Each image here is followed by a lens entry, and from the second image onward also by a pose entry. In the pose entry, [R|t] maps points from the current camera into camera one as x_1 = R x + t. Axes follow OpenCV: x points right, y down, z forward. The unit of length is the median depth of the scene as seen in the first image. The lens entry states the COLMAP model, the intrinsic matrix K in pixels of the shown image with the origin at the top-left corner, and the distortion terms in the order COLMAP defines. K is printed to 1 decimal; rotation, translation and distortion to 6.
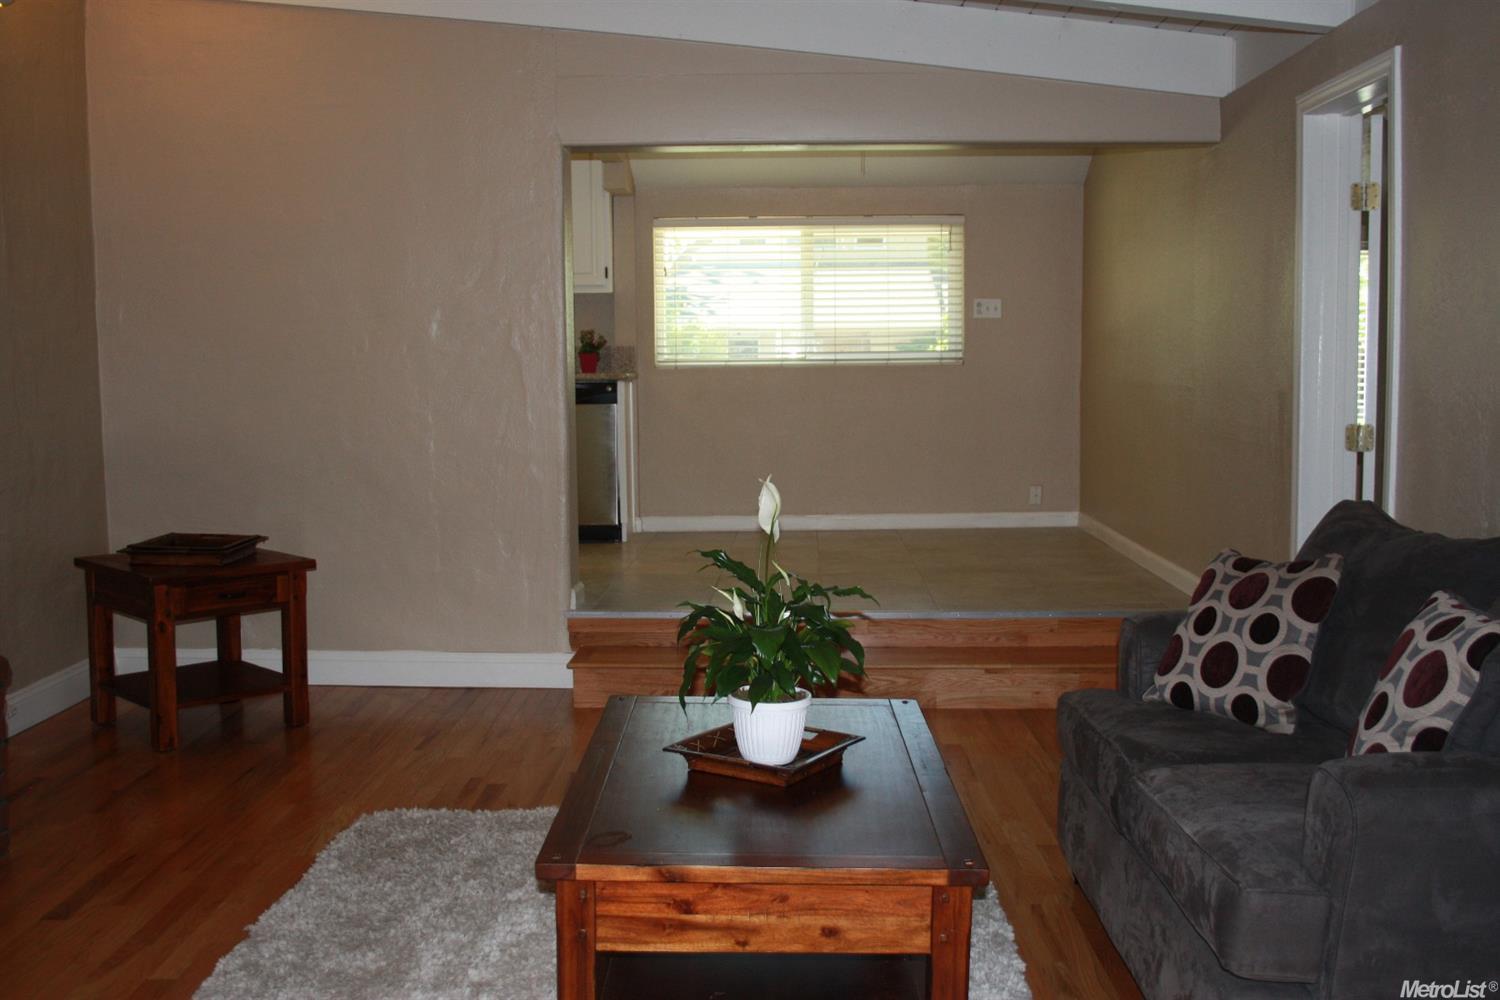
lens RADIAL K [[1552.9, 0, 748.0], [0, 1552.9, 477.5], [0, 0, 1]] dist [-0.049525, -0.007331]
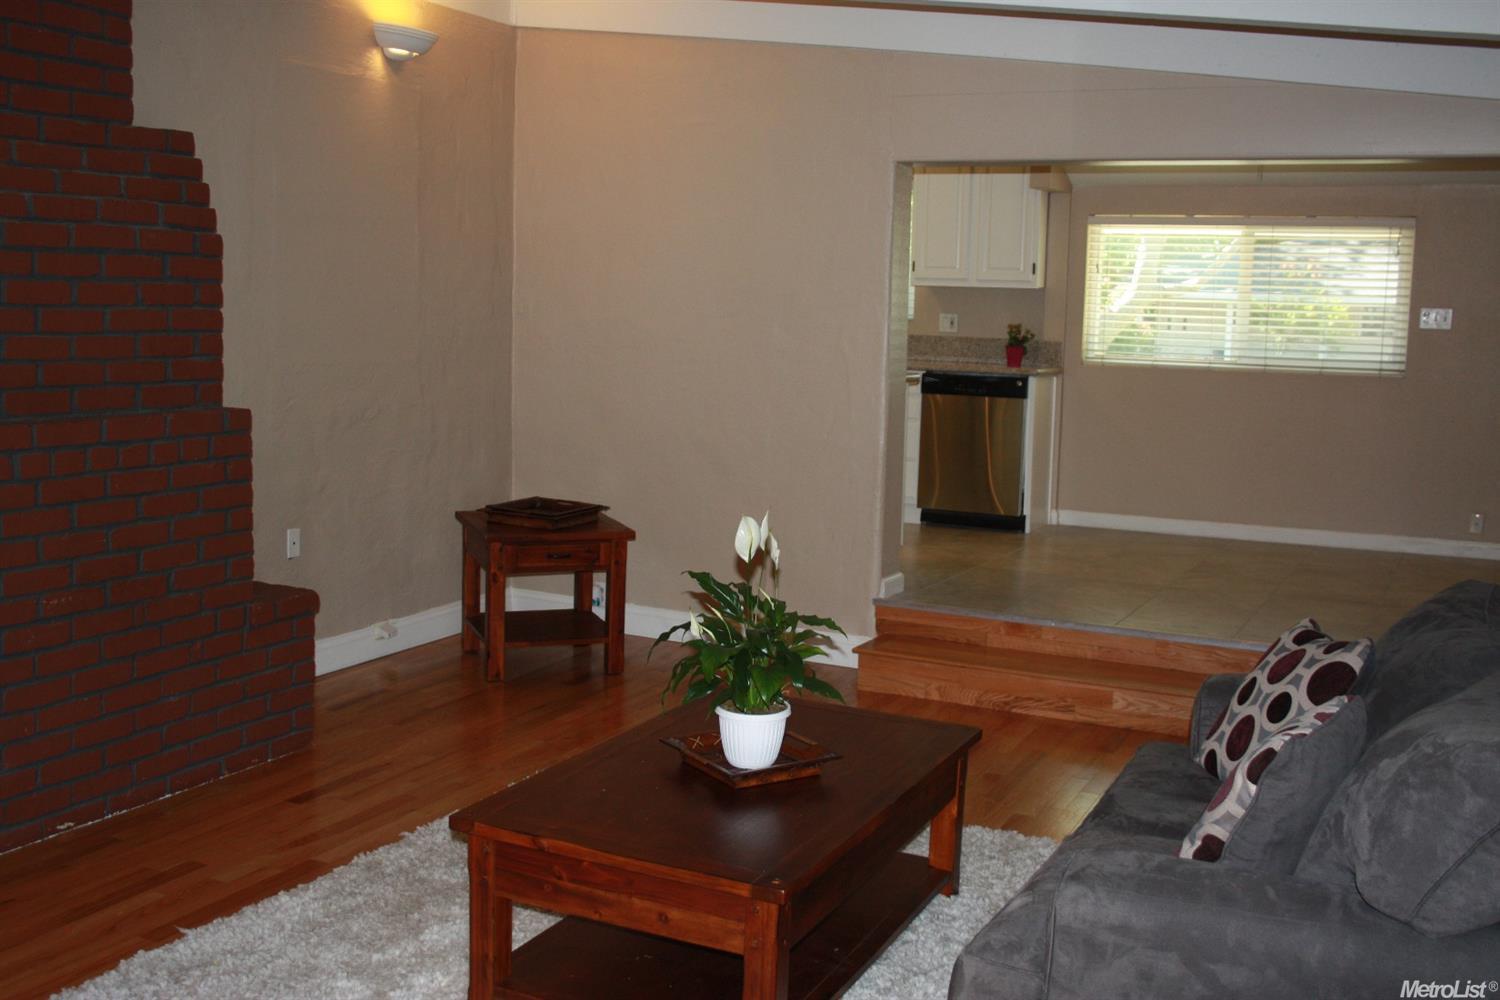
lens RADIAL K [[1543.9, 0, 750.0], [0, 1543.9, 500.0], [0, 0, 1]] dist [-0.066365, 0.001078]
pose [[0.909927, 0.084063, -0.406160, 0.233771], [-0.067081, 0.996181, 0.055897, -0.035543], [0.409307, -0.023617, 0.912091, -0.002439]]
